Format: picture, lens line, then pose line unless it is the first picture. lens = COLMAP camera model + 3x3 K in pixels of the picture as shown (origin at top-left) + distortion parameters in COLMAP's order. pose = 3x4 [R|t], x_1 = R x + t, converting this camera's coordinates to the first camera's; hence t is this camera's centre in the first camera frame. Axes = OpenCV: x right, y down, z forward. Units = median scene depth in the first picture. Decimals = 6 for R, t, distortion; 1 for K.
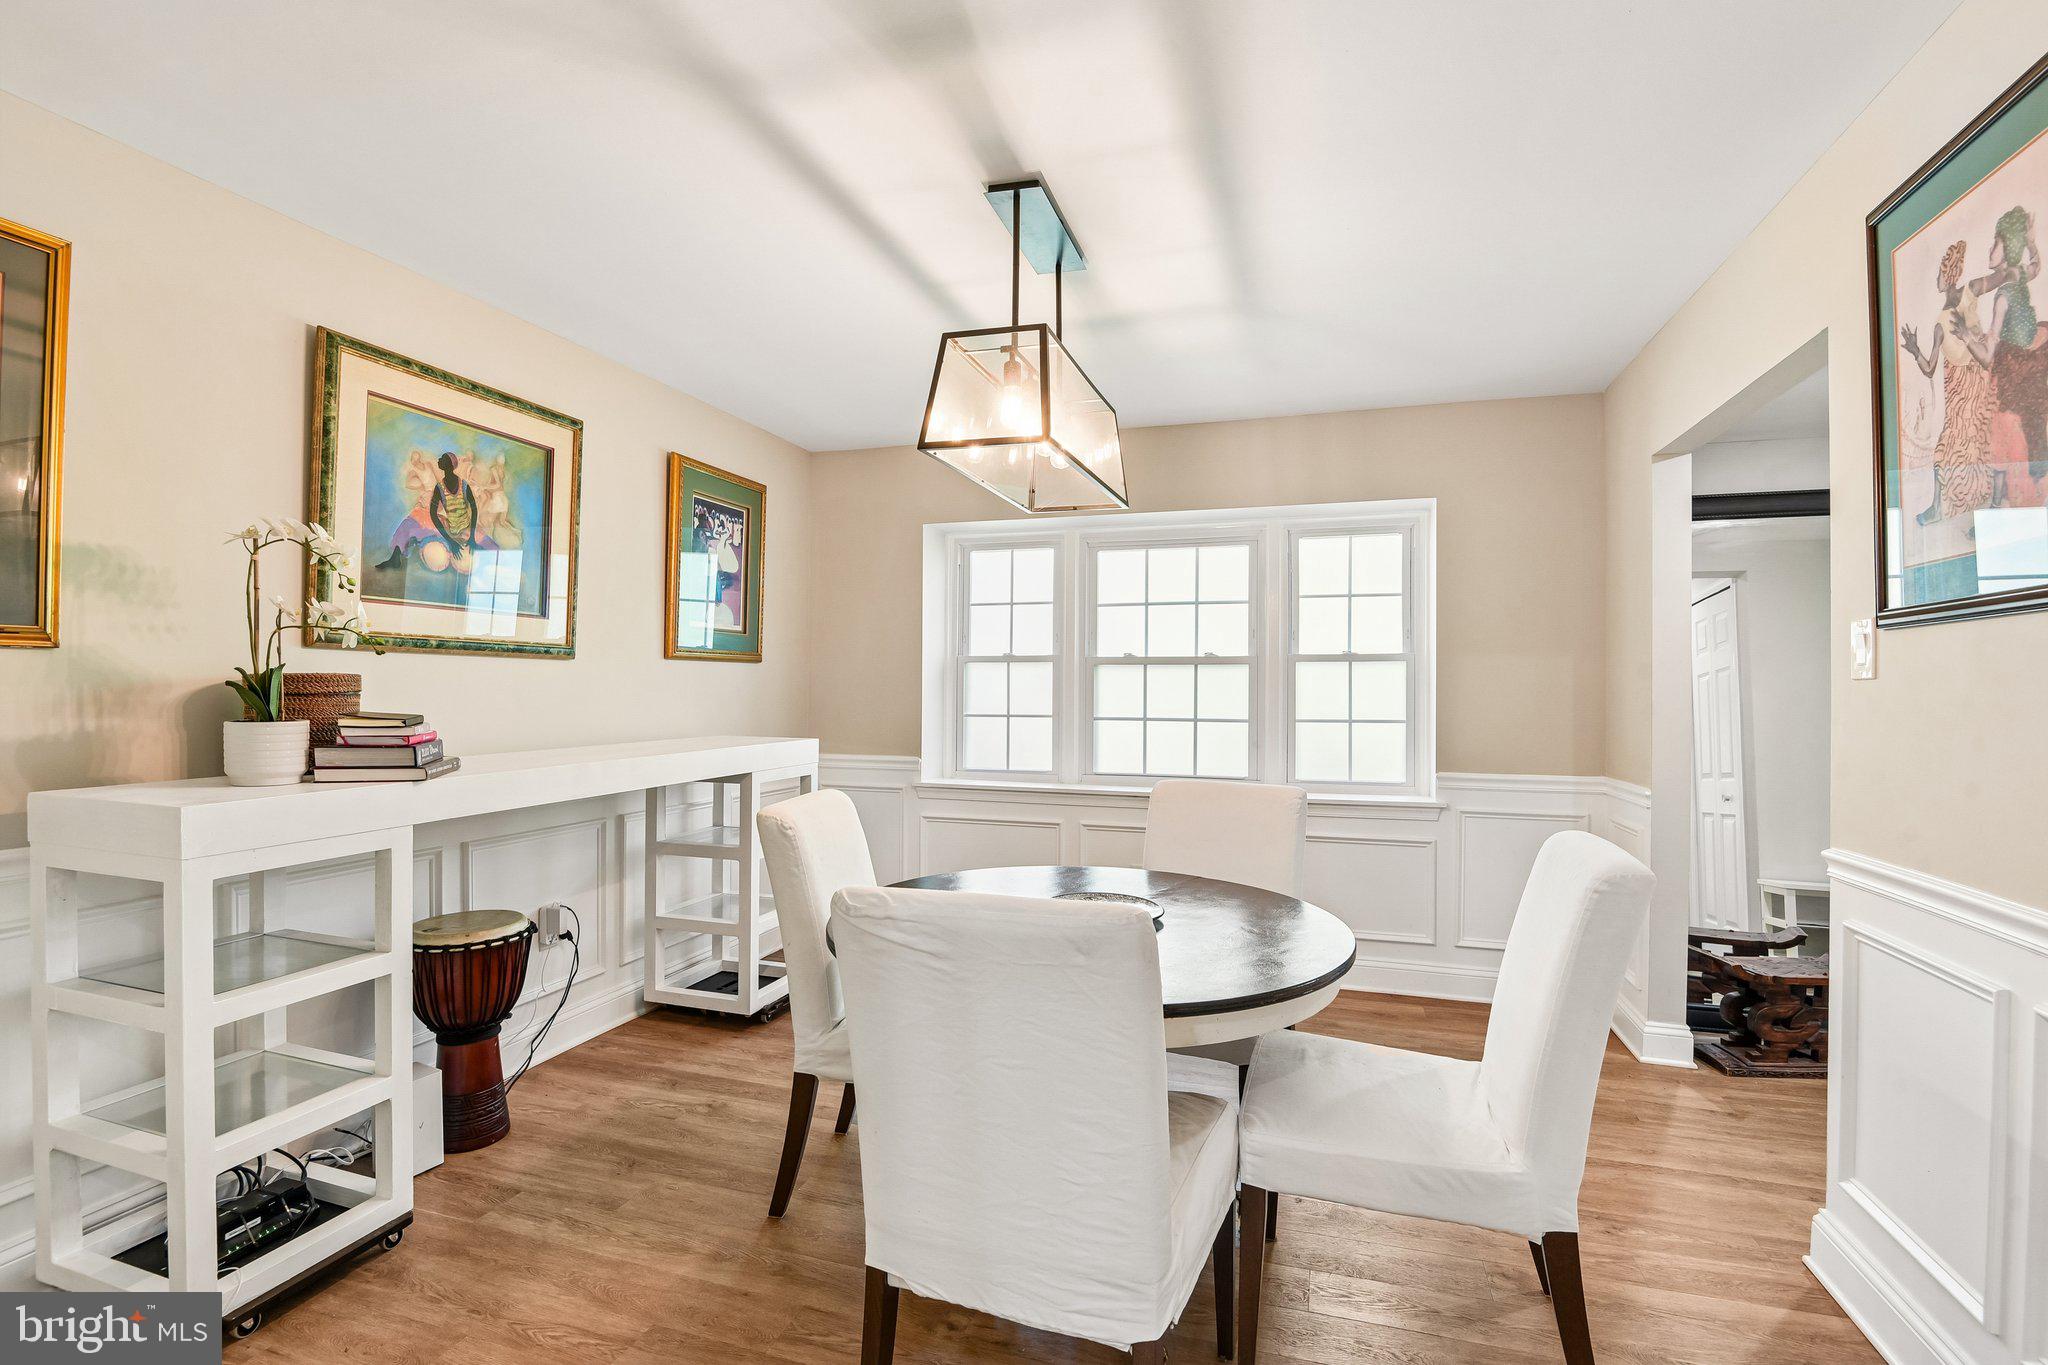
lens RADIAL K [[952.4, 0, 1023.0], [0, 952.4, 687.0], [0, 0, 1]] dist [-0.024815, -0.000006]
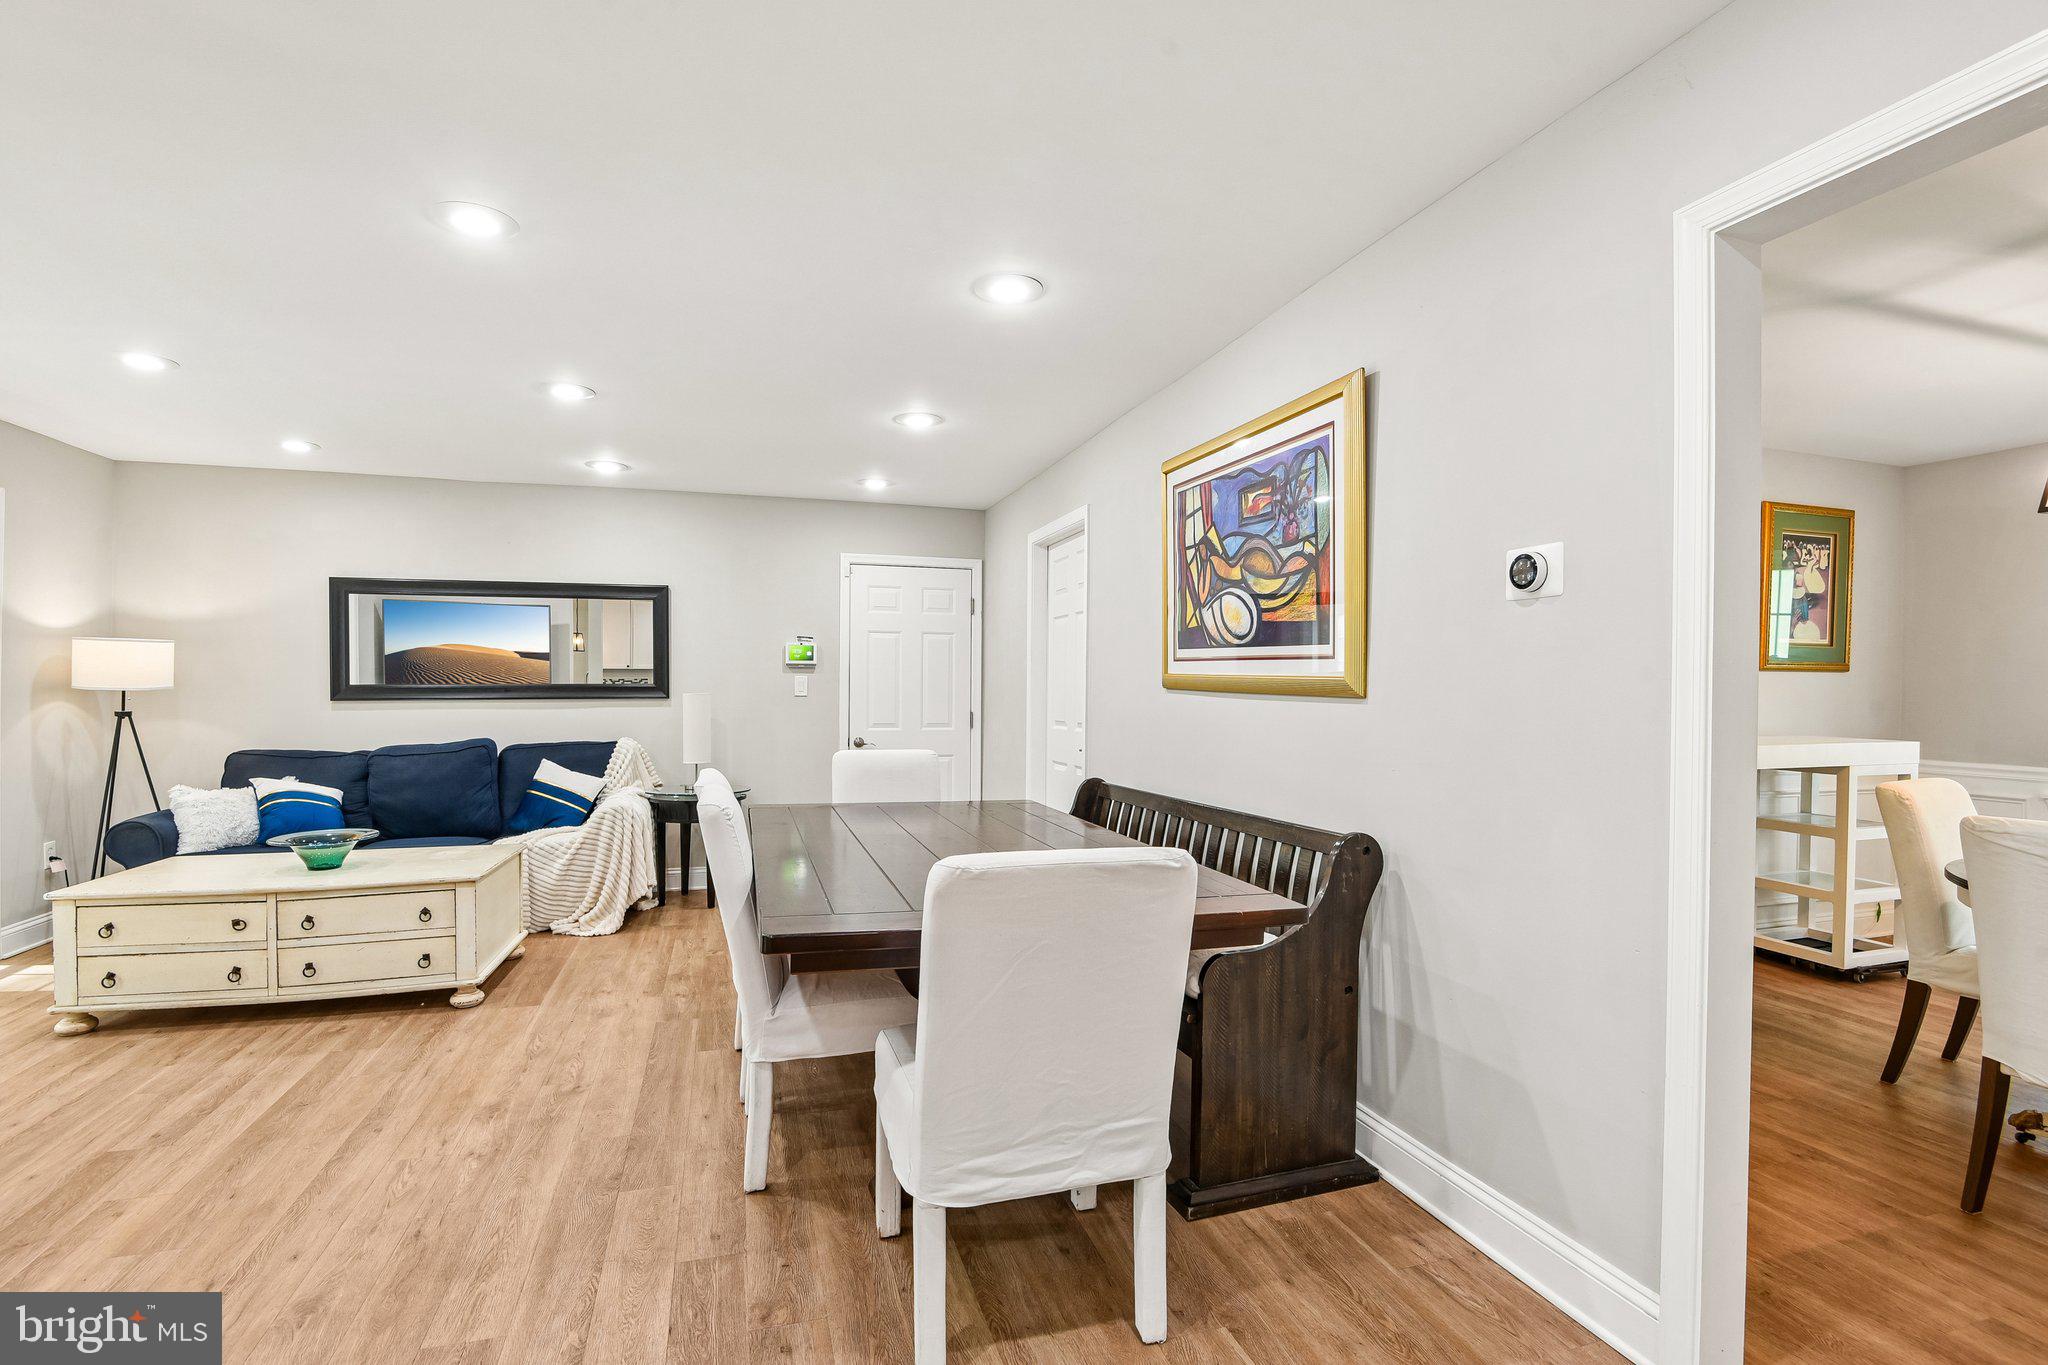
lens RADIAL K [[952.4, 0, 1023.0], [0, 952.4, 687.0], [0, 0, 1]] dist [-0.024815, -0.000006]
pose [[0.576157, 0.001725, -0.817337, 0.066248], [-0.006862, 0.999973, -0.002727, 0.001308], [0.817310, 0.007180, 0.576153, -0.469080]]
